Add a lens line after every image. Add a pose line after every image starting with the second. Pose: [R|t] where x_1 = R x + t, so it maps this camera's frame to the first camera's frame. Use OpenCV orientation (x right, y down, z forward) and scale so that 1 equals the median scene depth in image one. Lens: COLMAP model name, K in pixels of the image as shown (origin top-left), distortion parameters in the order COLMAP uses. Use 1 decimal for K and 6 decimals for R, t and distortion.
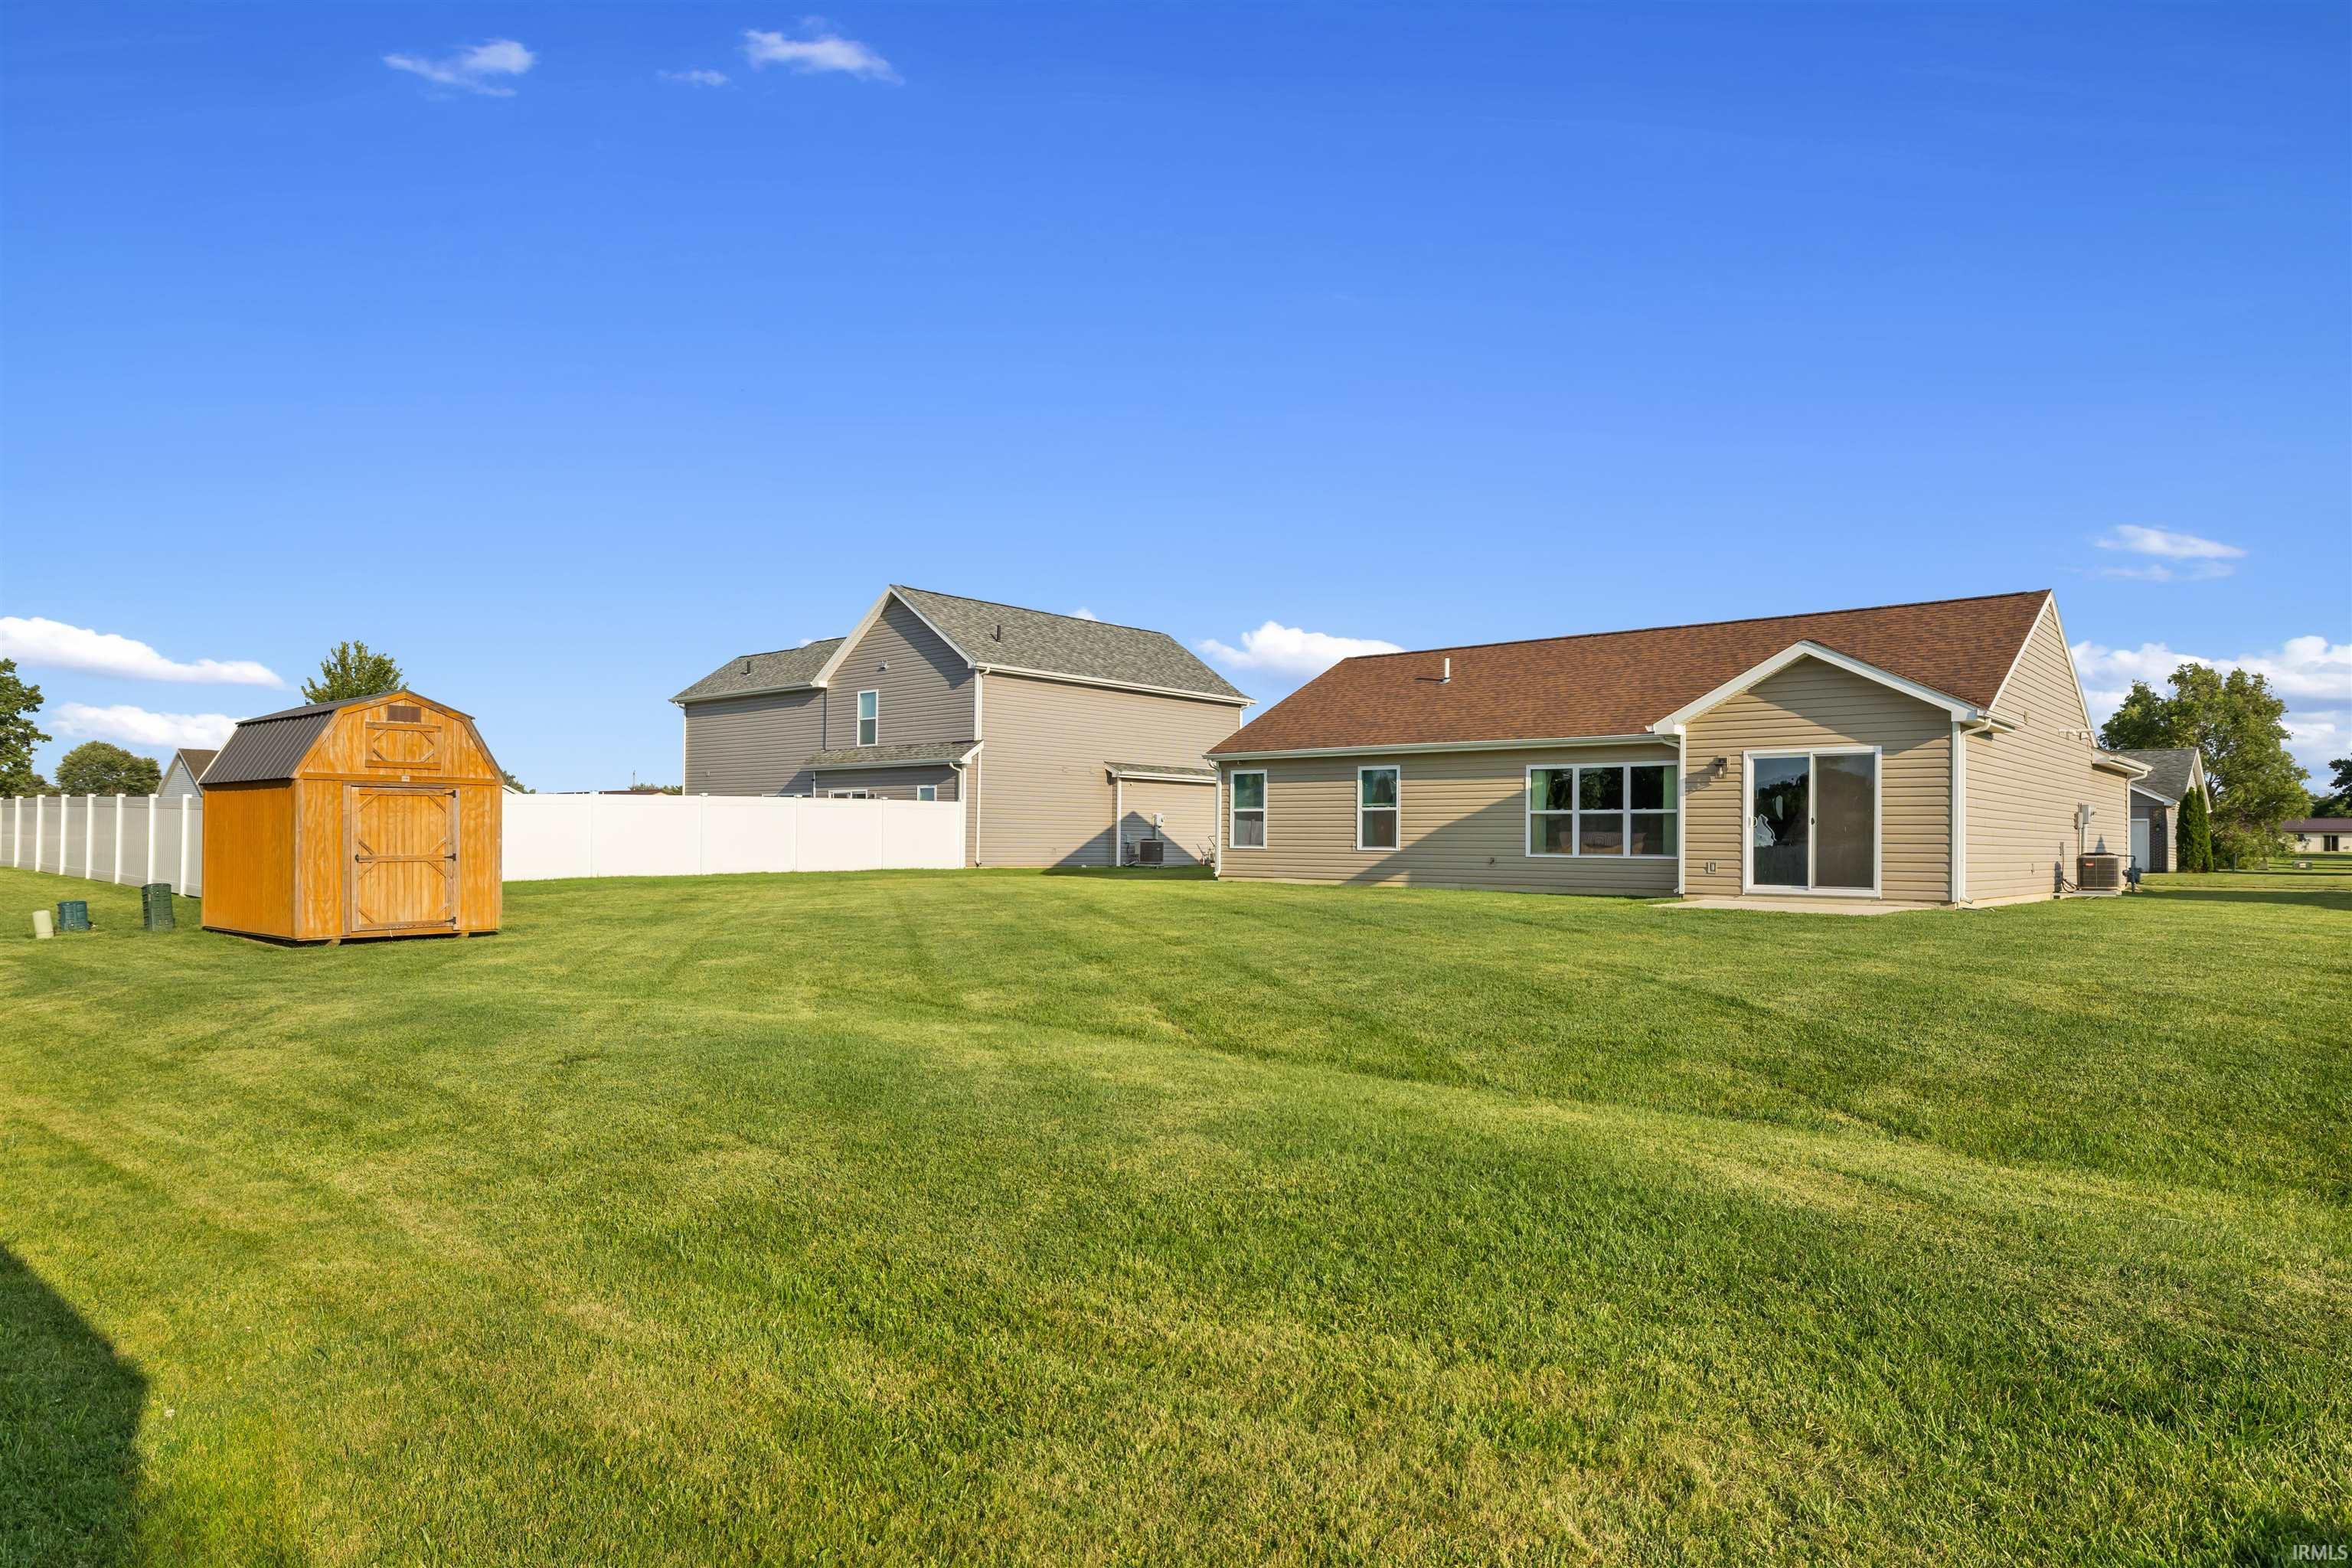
lens RADIAL K [[1389.7, 0, 1180.9], [0, 1389.7, 786.9], [0, 0, 1]] dist [0.001424, 0.000189]
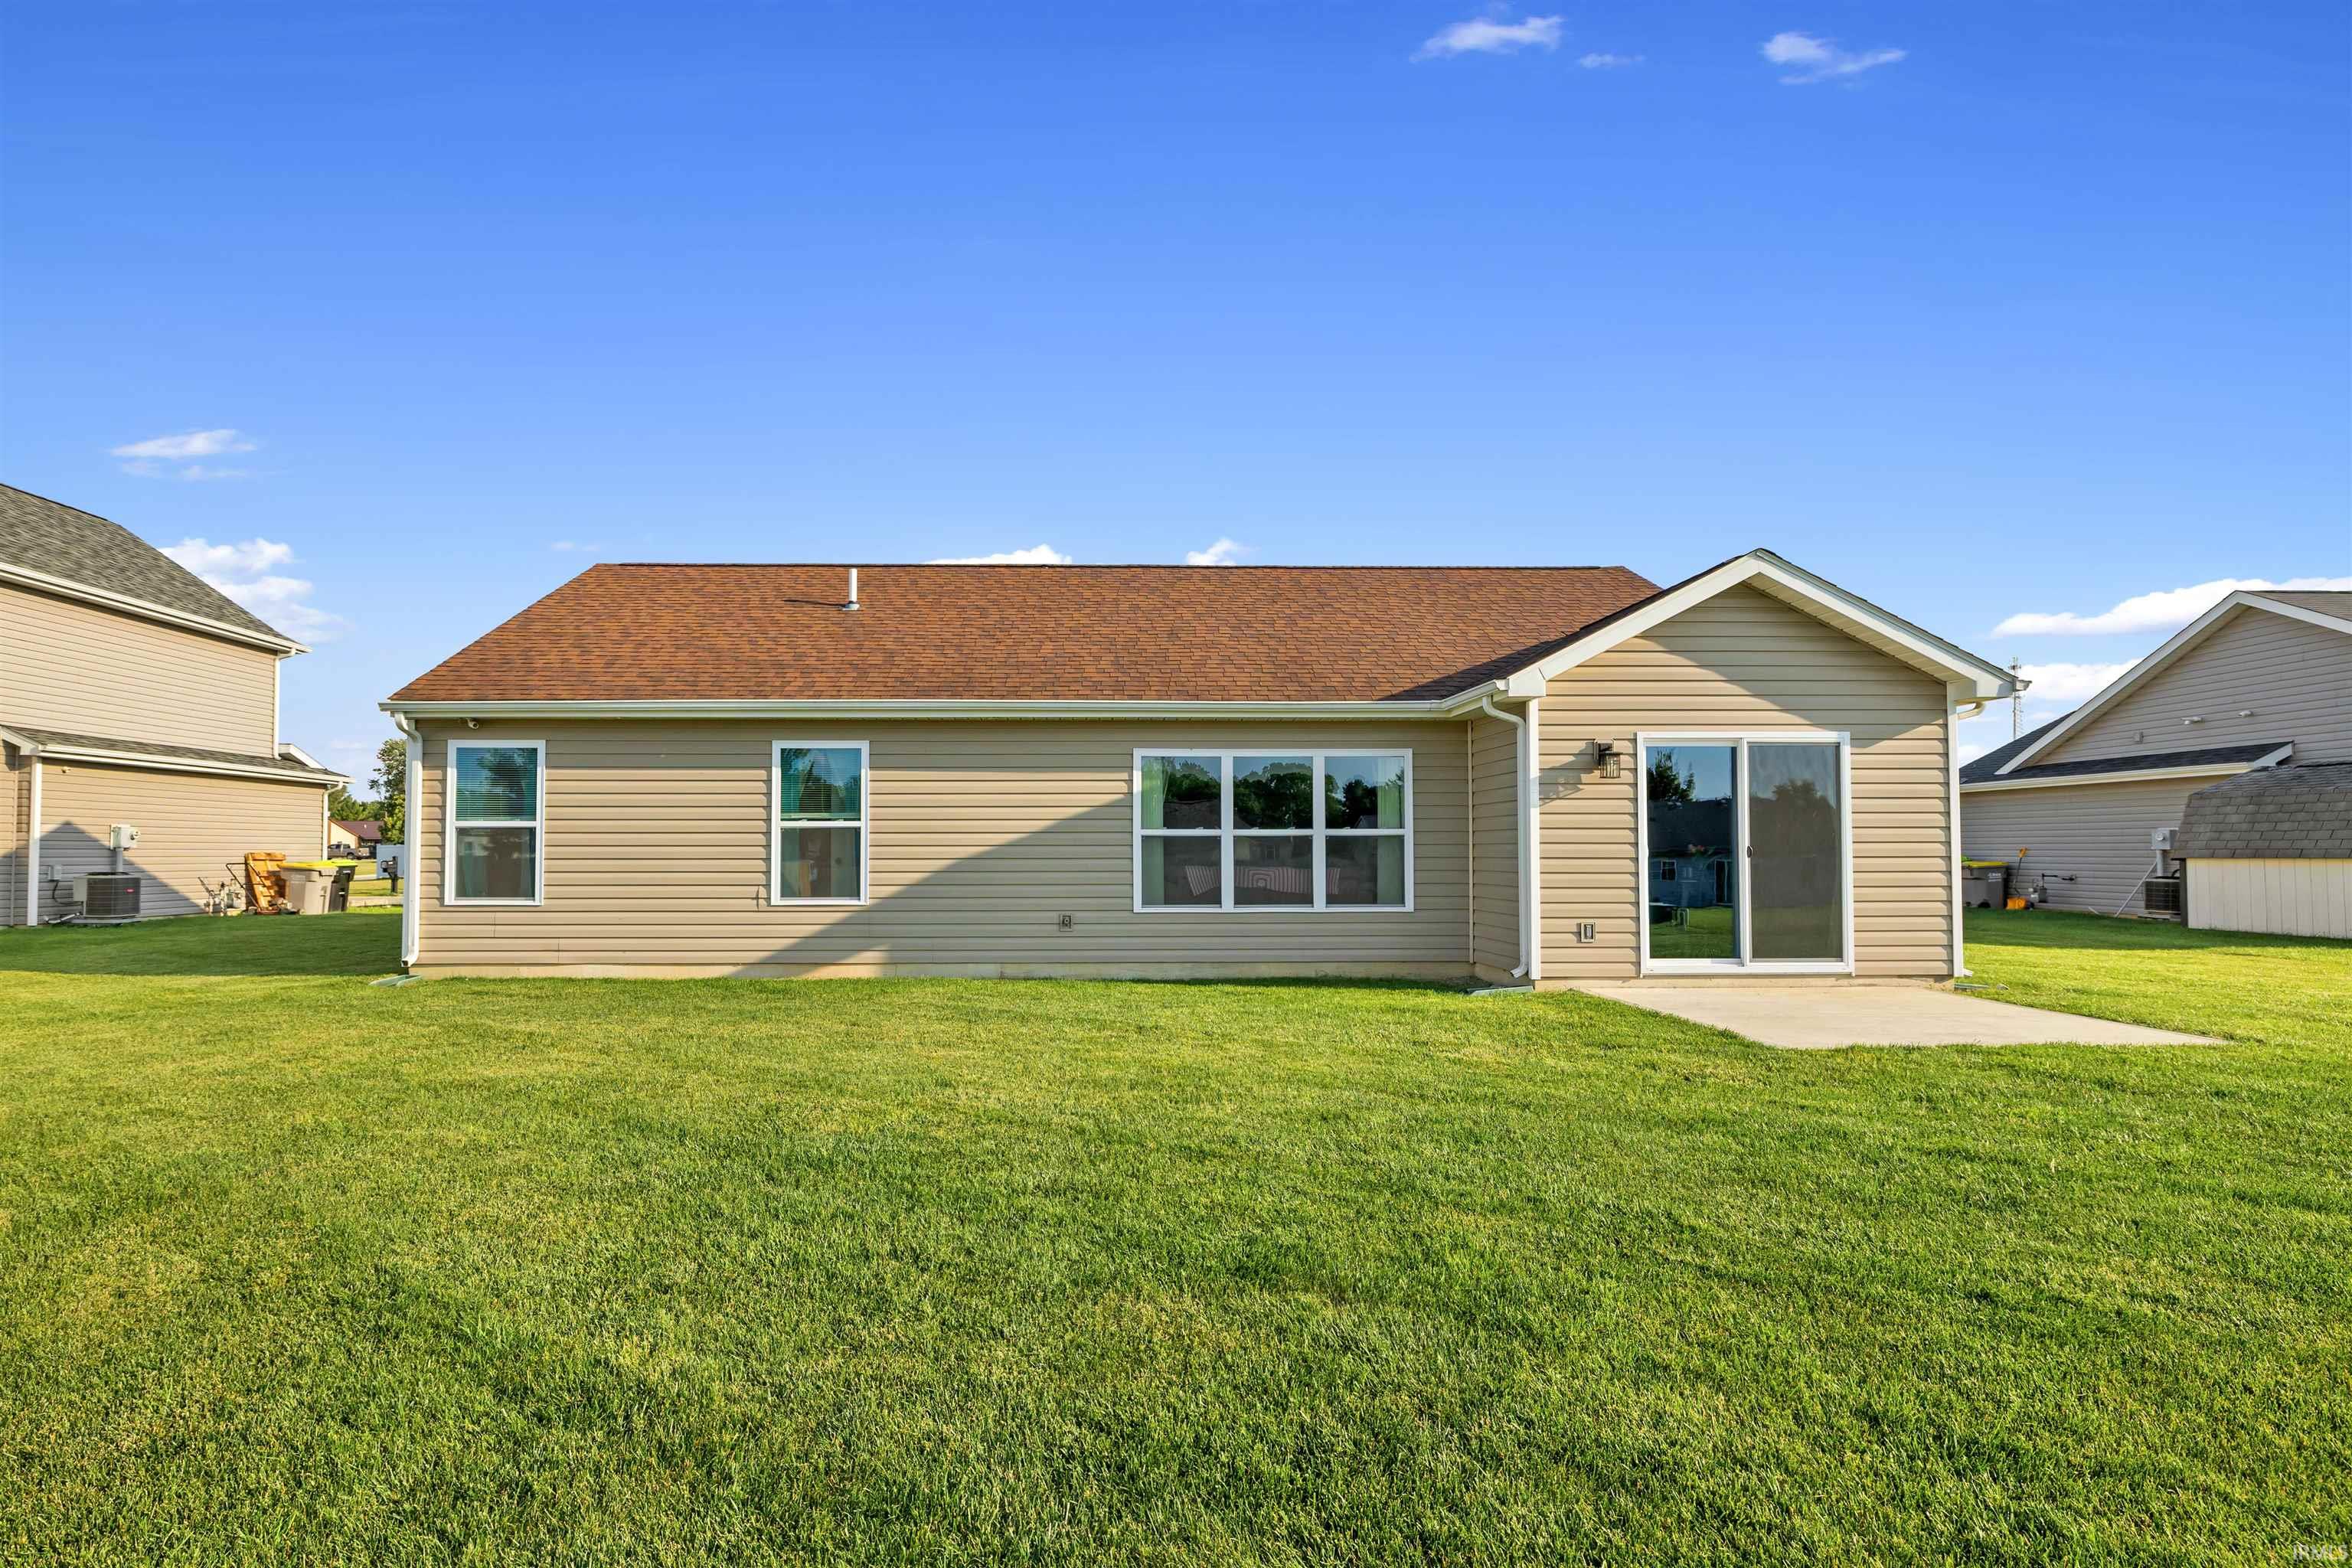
lens RADIAL K [[1217.2, 0, 1108.4], [0, 1217.2, 793.3], [0, 0, 1]] dist [-0.008015, 0.002146]
pose [[0.737904, 0.021514, 0.674562, -0.089526], [-0.018145, 0.999763, -0.012037, 0.008388], [-0.674661, -0.003357, 0.738120, 0.641553]]
